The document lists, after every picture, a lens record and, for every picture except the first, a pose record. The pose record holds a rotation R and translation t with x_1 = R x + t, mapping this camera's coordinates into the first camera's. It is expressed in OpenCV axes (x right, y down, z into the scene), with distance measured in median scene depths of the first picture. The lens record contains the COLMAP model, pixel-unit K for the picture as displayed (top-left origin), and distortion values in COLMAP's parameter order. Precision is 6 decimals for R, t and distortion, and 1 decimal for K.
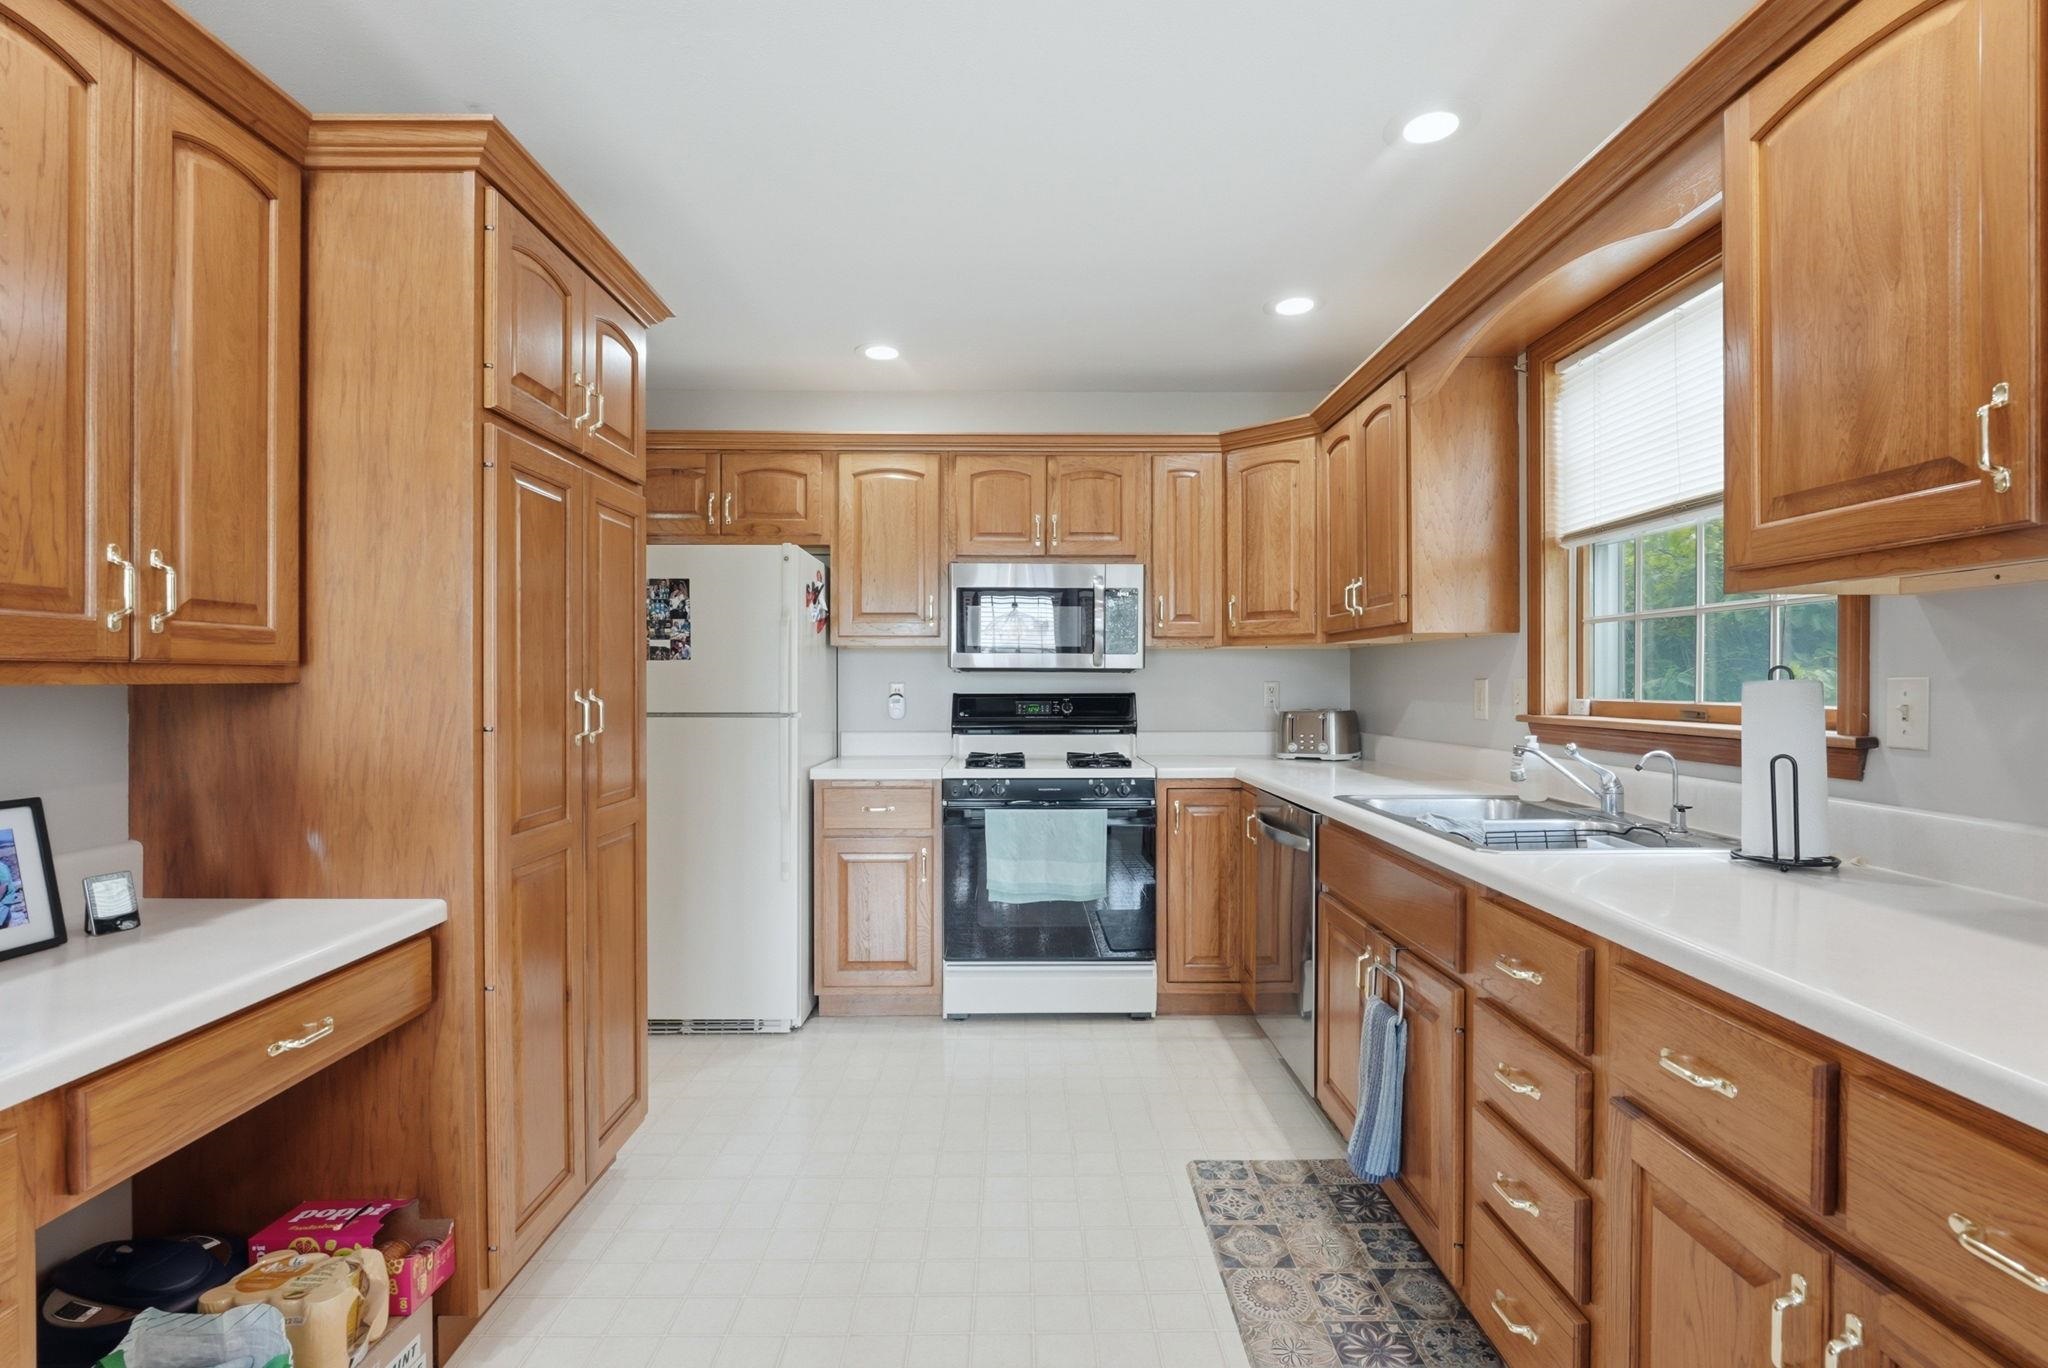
lens RADIAL K [[966.3, 0, 1026.2], [0, 966.3, 684.1], [0, 0, 1]] dist [-0.015154, -0.000726]
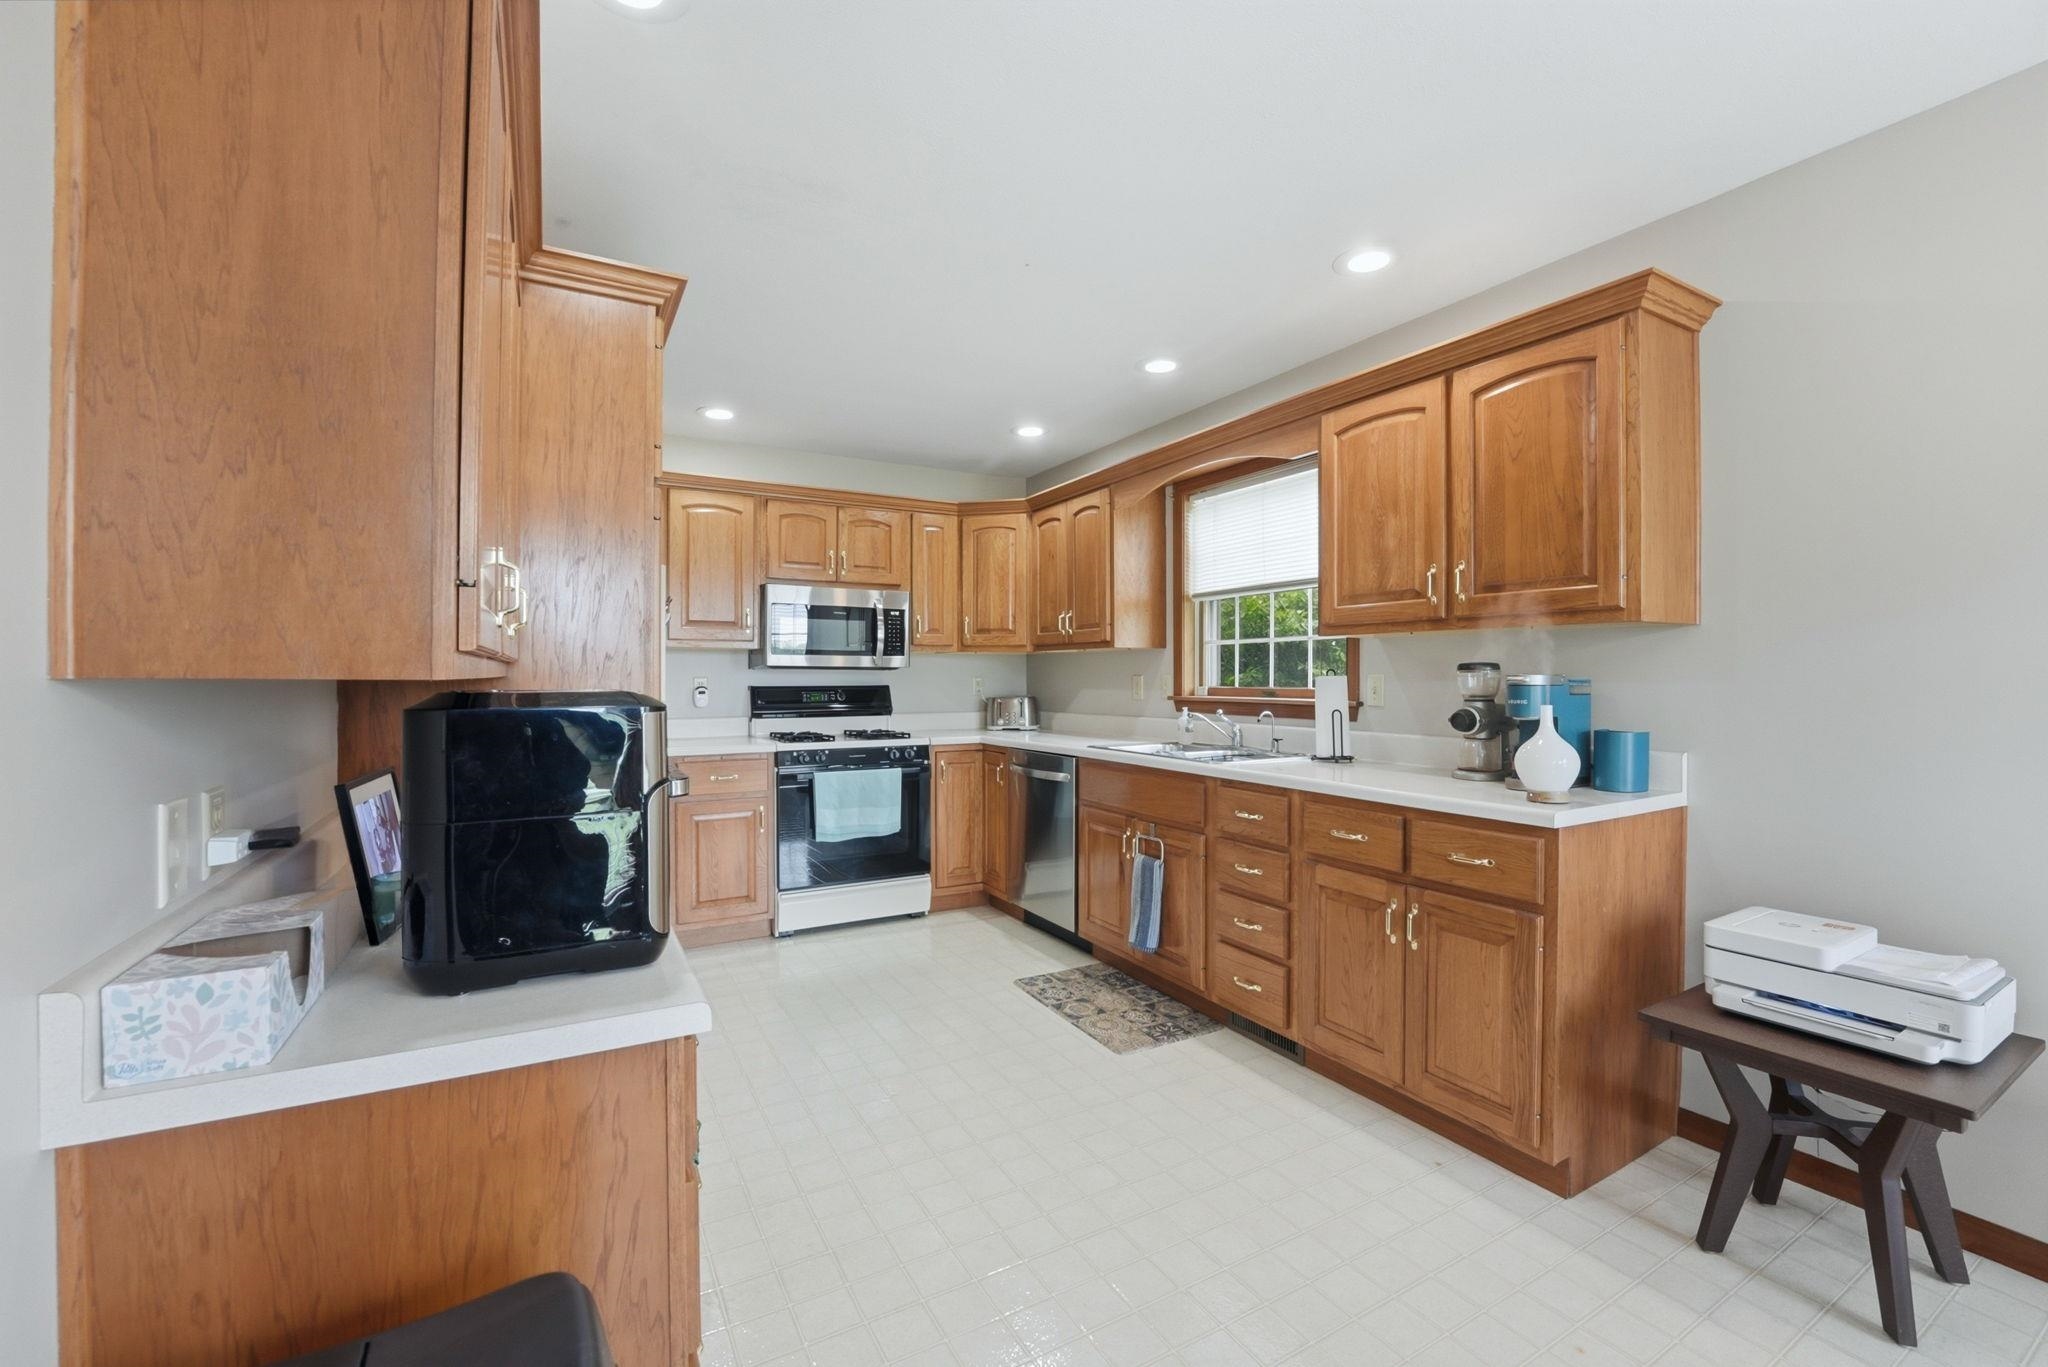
lens RADIAL K [[858.2, 0, 1024.1], [0, 858.2, 680.8], [0, 0, 1]] dist [-0.023016, -0.000350]
pose [[0.874387, -0.001271, 0.485227, -0.387718], [0.000644, 0.999999, 0.001458, 0.001751], [-0.485229, -0.000962, 0.874387, -0.182765]]
